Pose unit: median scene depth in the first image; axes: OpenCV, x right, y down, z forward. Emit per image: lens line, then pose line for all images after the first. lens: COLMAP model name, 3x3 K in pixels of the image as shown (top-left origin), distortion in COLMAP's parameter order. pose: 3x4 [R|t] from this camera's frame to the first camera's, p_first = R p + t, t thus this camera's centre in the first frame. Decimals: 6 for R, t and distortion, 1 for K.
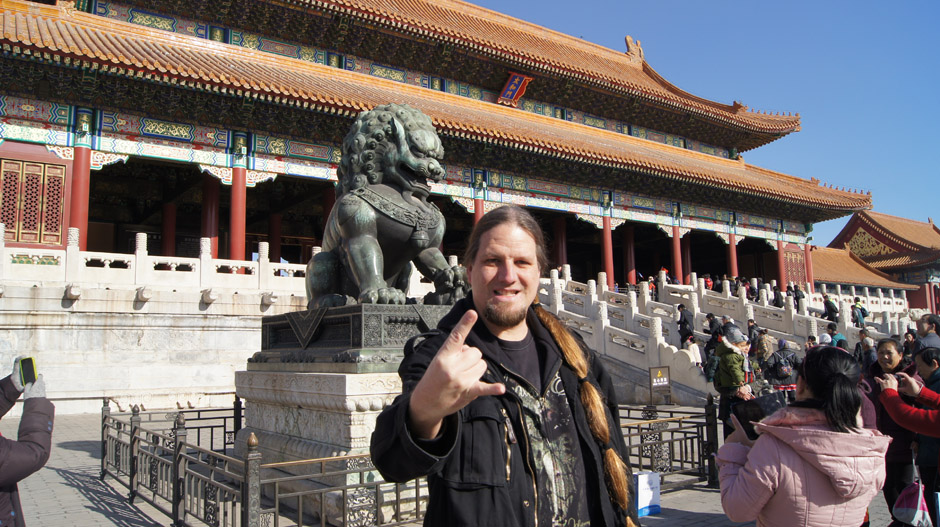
lens RADIAL K [[732.9, 0, 467.6], [0, 732.9, 270.9], [0, 0, 1]] dist [-0.082420, 0.013257]
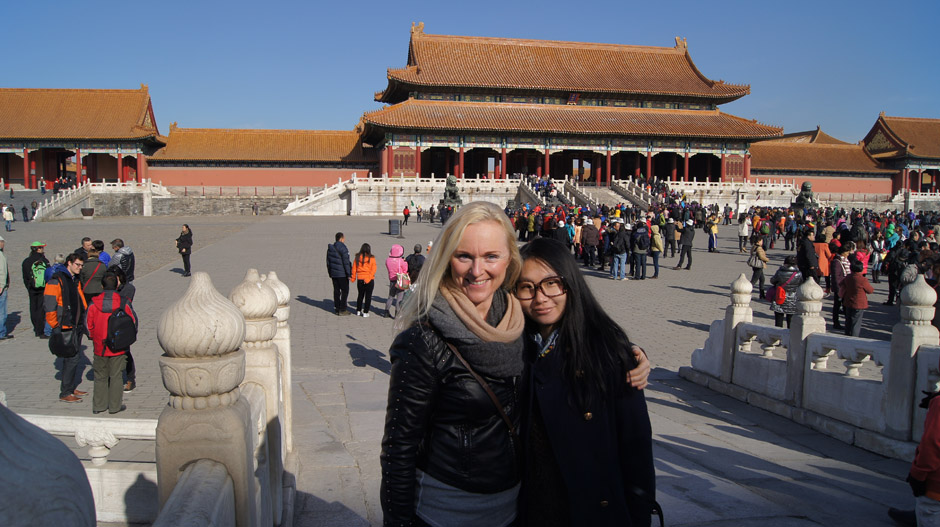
lens RADIAL K [[732.9, 0, 467.6], [0, 732.9, 270.9], [0, 0, 1]] dist [-0.082420, 0.013257]
pose [[0.907476, 0.064163, -0.415176, 1.176227], [0.023818, 0.978820, 0.203332, -0.274299], [0.419429, -0.194408, 0.886727, -2.140923]]
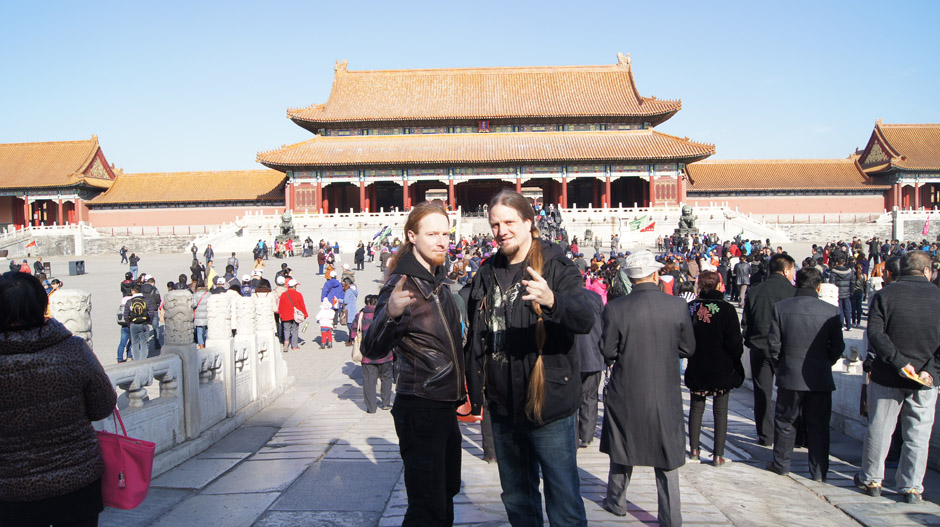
lens RADIAL K [[725.5, 0, 470.3], [0, 725.5, 279.8], [0, 0, 1]] dist [-0.060829, -0.003633]
pose [[0.800456, 0.043274, -0.597828, 2.153294], [0.069795, 0.983876, 0.164669, -0.214850], [0.595314, -0.173536, 0.784529, -1.435456]]
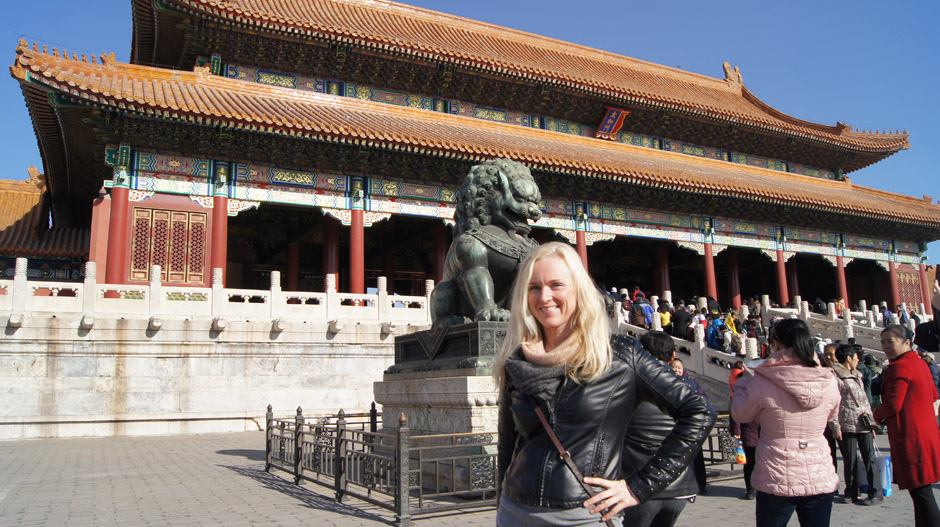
lens RADIAL K [[732.9, 0, 467.6], [0, 732.9, 270.9], [0, 0, 1]] dist [-0.082420, 0.013257]
pose [[0.989324, -0.027843, -0.143046, 0.005028], [0.021564, 0.998742, -0.045260, 0.003701], [0.144126, 0.041692, 0.988681, -0.061874]]
